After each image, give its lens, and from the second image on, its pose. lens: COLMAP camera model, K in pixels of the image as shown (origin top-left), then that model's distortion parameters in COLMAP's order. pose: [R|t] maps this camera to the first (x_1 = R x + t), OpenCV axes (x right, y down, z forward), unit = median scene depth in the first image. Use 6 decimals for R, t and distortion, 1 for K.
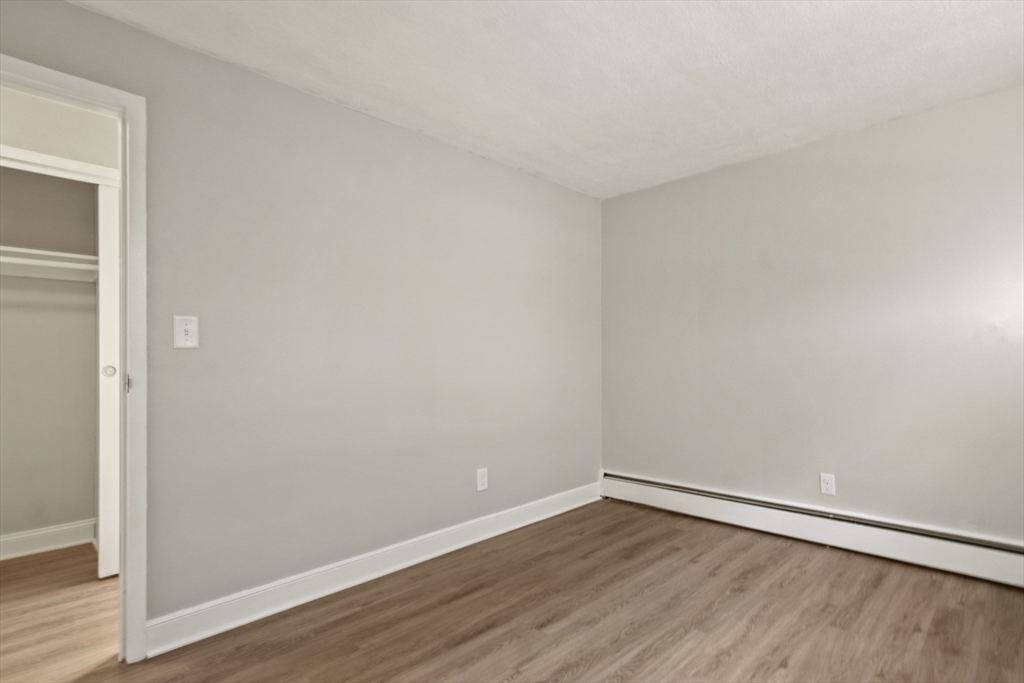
lens RADIAL K [[514.5, 0, 519.2], [0, 514.5, 352.9], [0, 0, 1]] dist [0.027902, -0.000160]
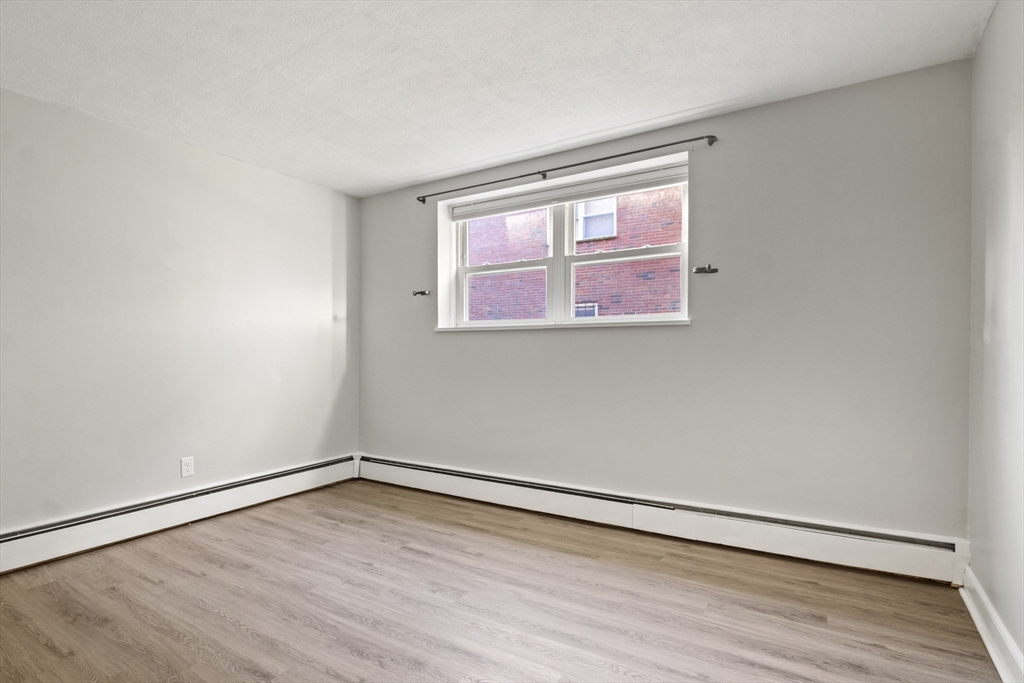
lens RADIAL K [[518.6, 0, 518.3], [0, 518.6, 351.5], [0, 0, 1]] dist [-0.021940, -0.001829]
pose [[-0.214962, 0.003167, 0.976617, -0.759394], [-0.006399, 0.999969, -0.004651, 0.020587], [-0.976602, -0.007249, -0.214935, 0.731957]]
